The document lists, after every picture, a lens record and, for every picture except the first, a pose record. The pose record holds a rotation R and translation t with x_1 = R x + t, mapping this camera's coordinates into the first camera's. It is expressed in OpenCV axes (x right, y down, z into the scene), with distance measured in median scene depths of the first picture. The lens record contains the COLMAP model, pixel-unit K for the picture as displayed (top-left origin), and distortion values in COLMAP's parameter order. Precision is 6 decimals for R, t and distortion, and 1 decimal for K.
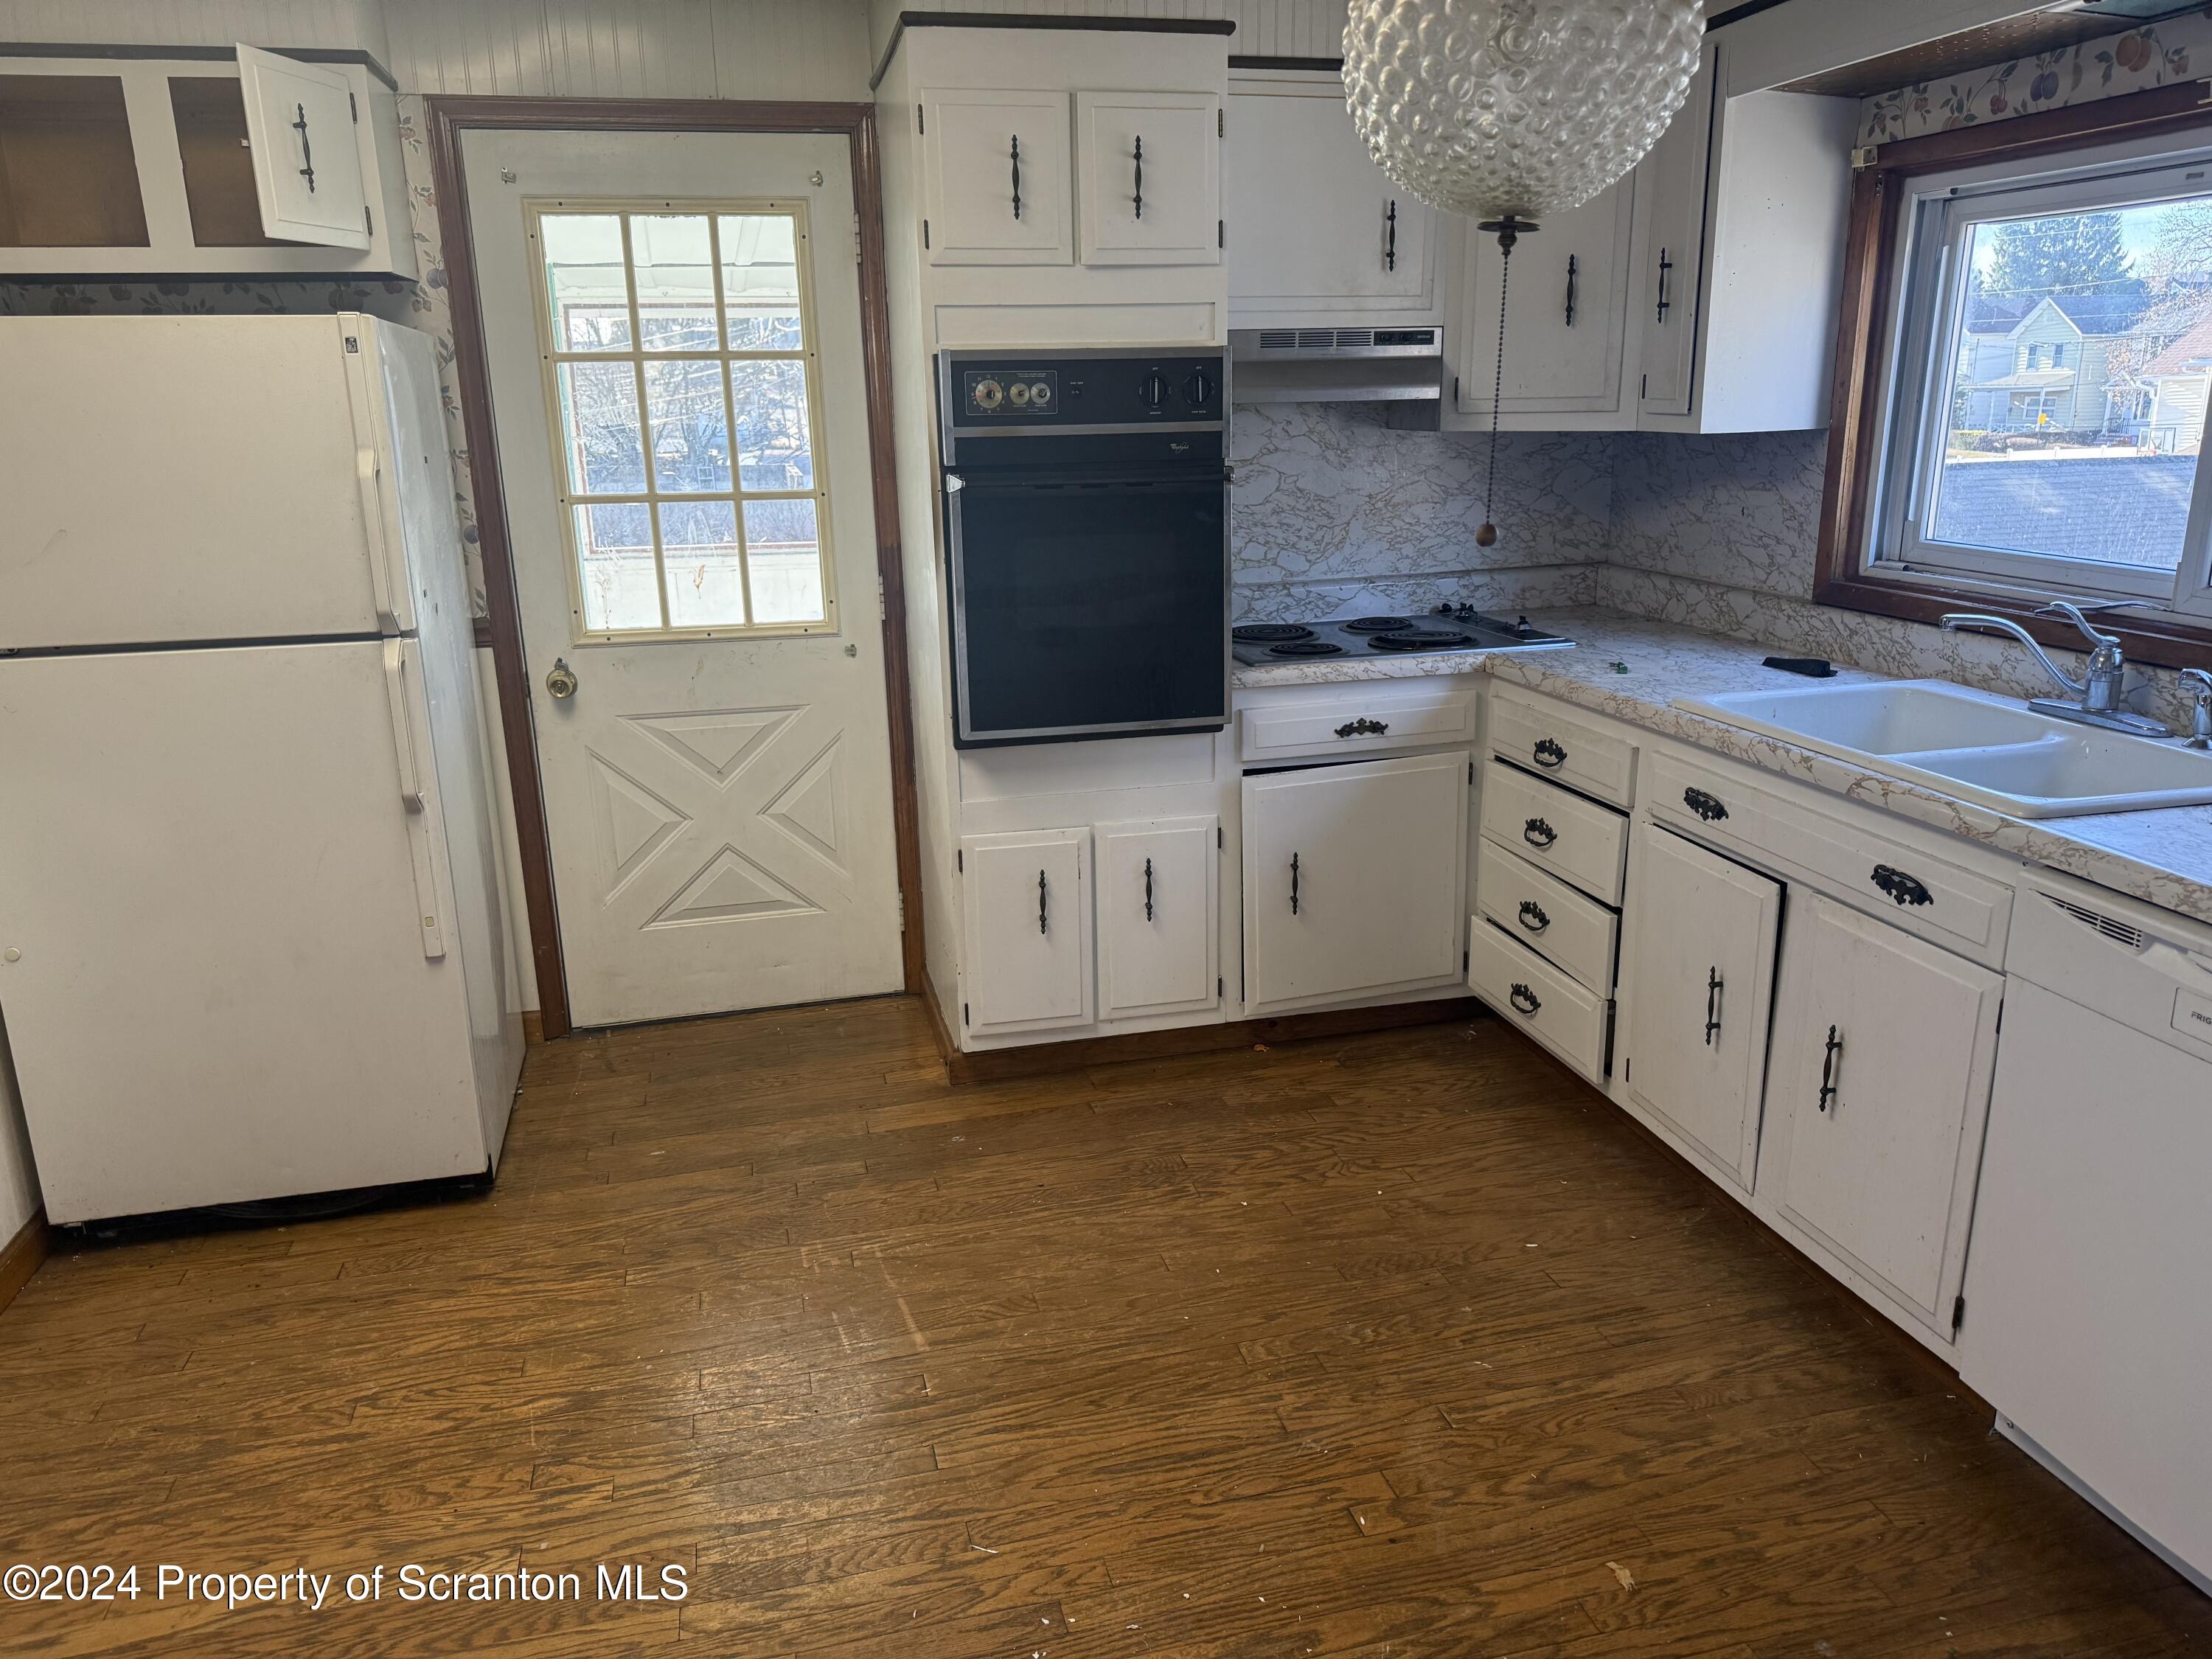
lens RADIAL K [[1556.5, 0, 1109.8], [0, 1556.5, 839.4], [0, 0, 1]] dist [0.000651, 0.003622]
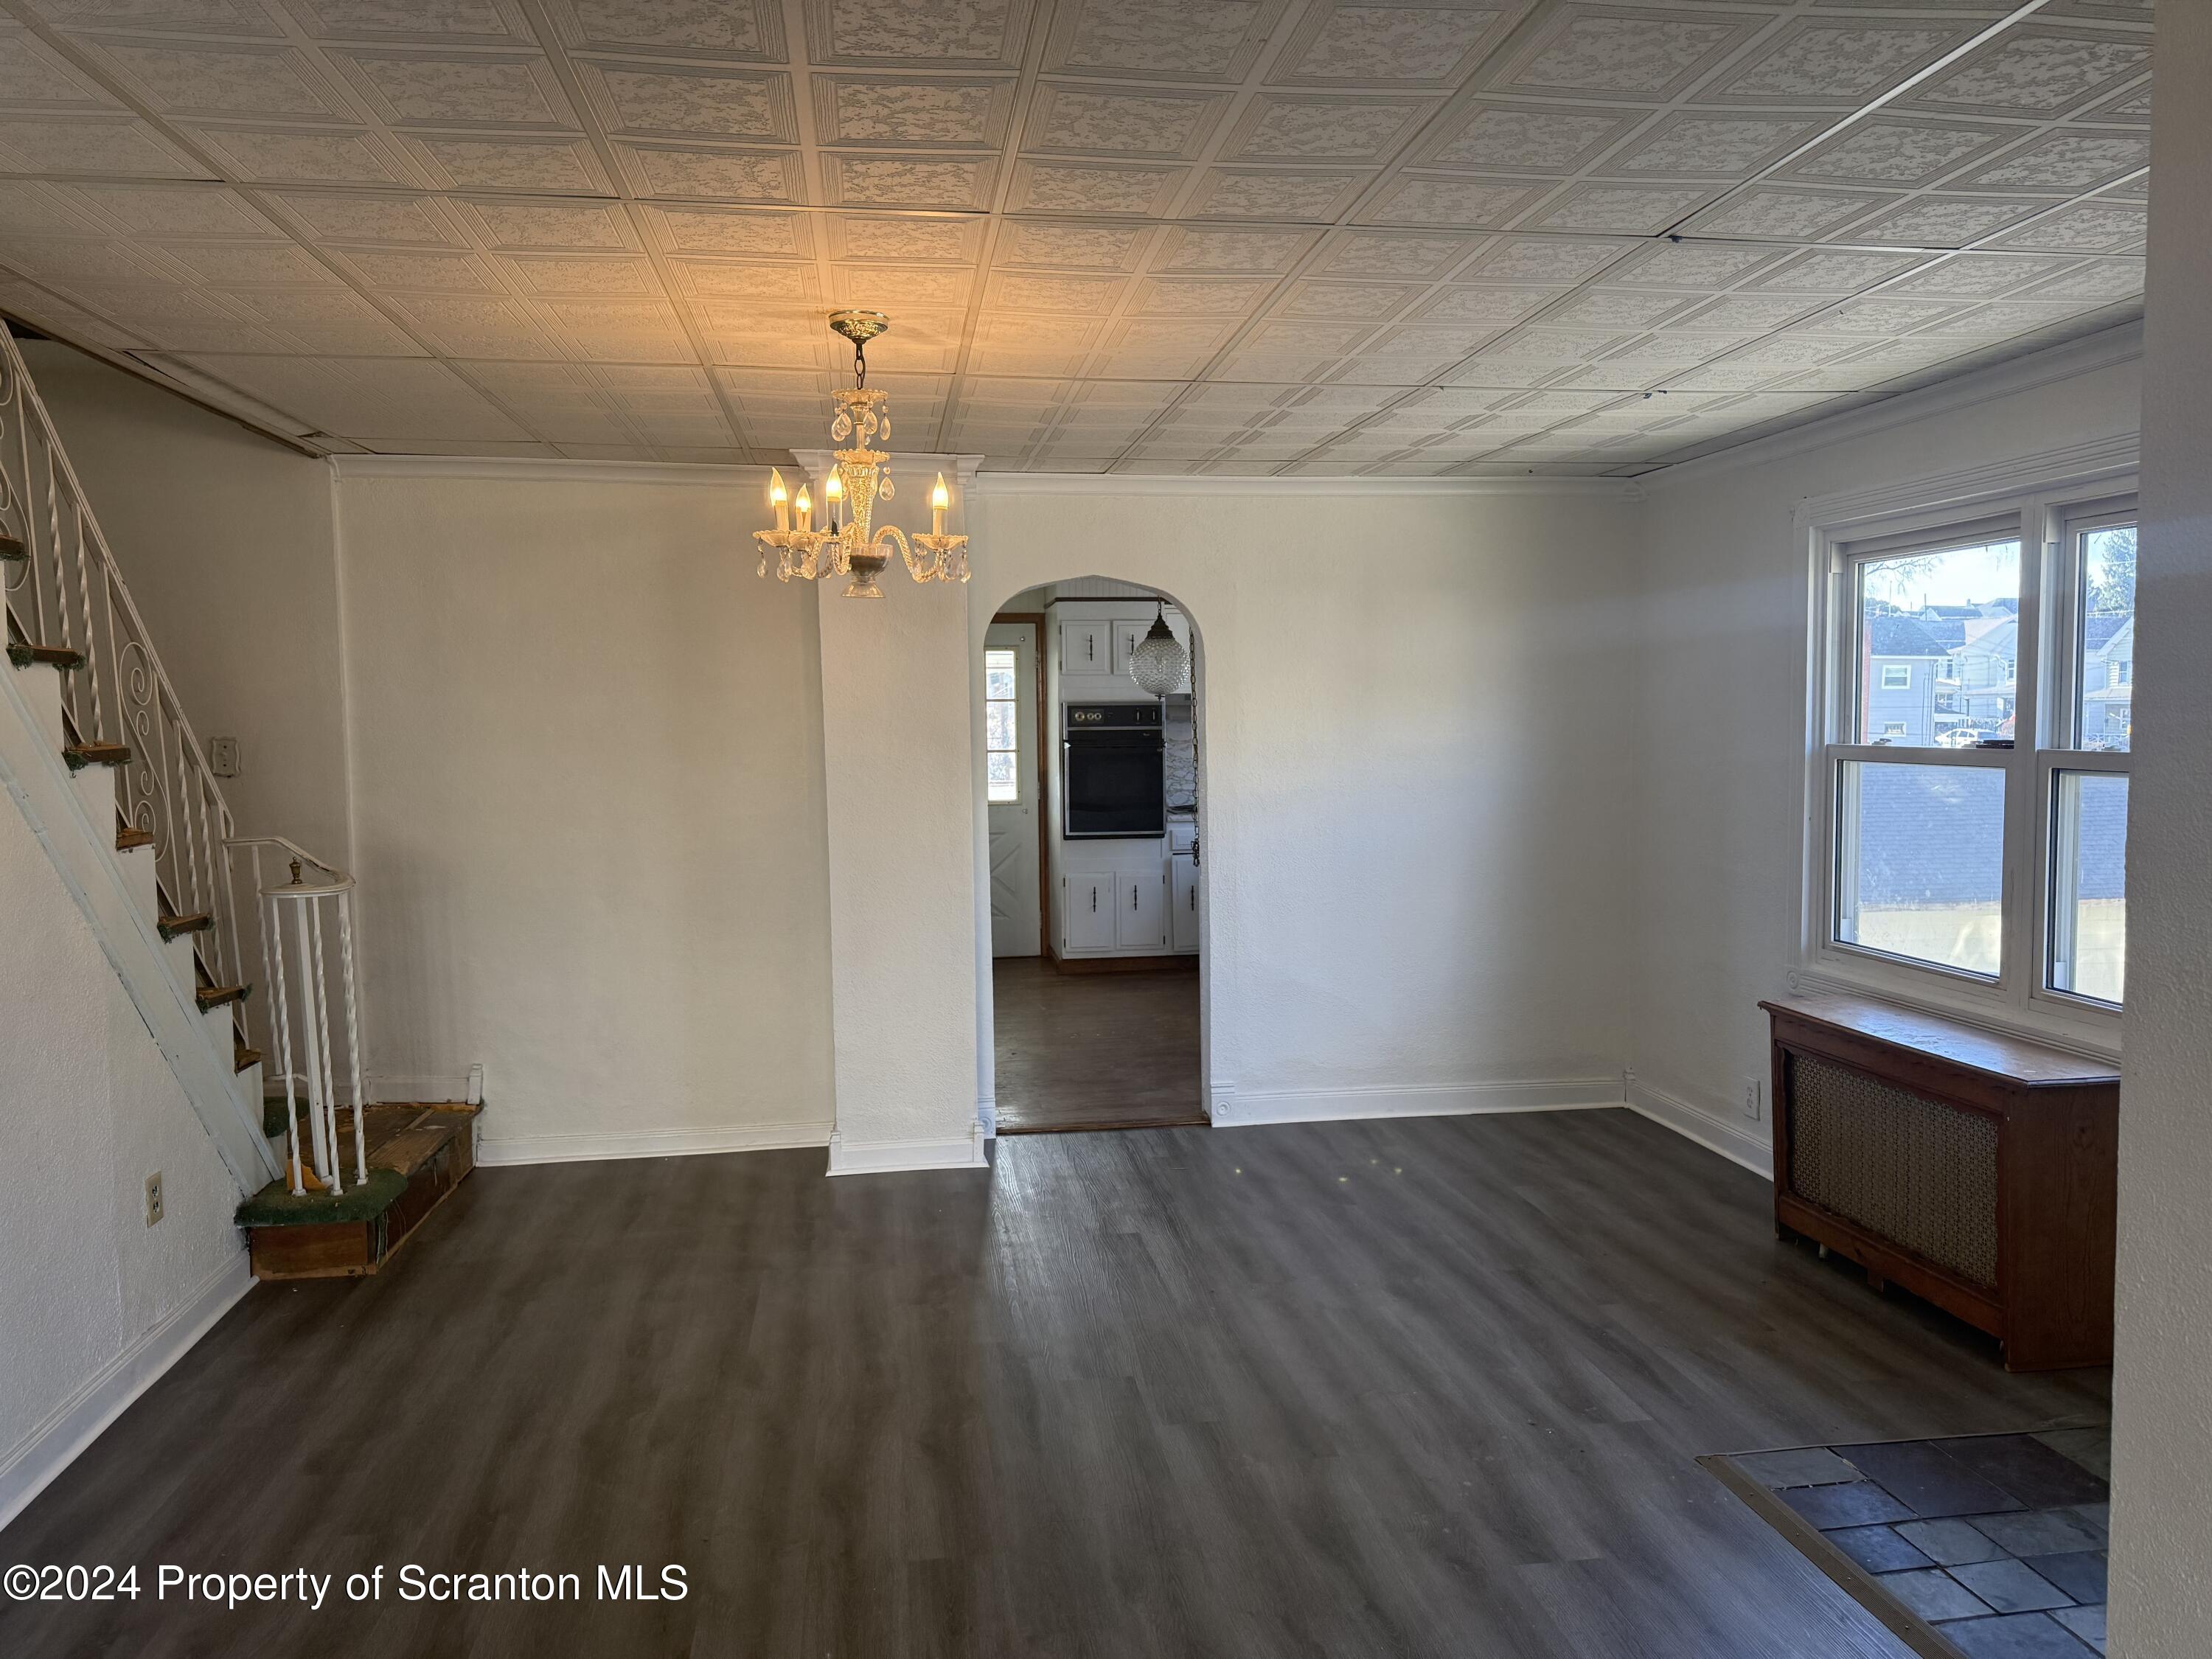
lens RADIAL K [[1556.5, 0, 1101.7], [0, 1556.5, 839.2], [0, 0, 1]] dist [0.000651, 0.003622]
pose [[0.995726, 0.021788, -0.089755, 0.215843], [-0.037807, 0.982782, -0.180858, 0.440141], [0.084269, 0.183478, 0.979405, -1.707581]]
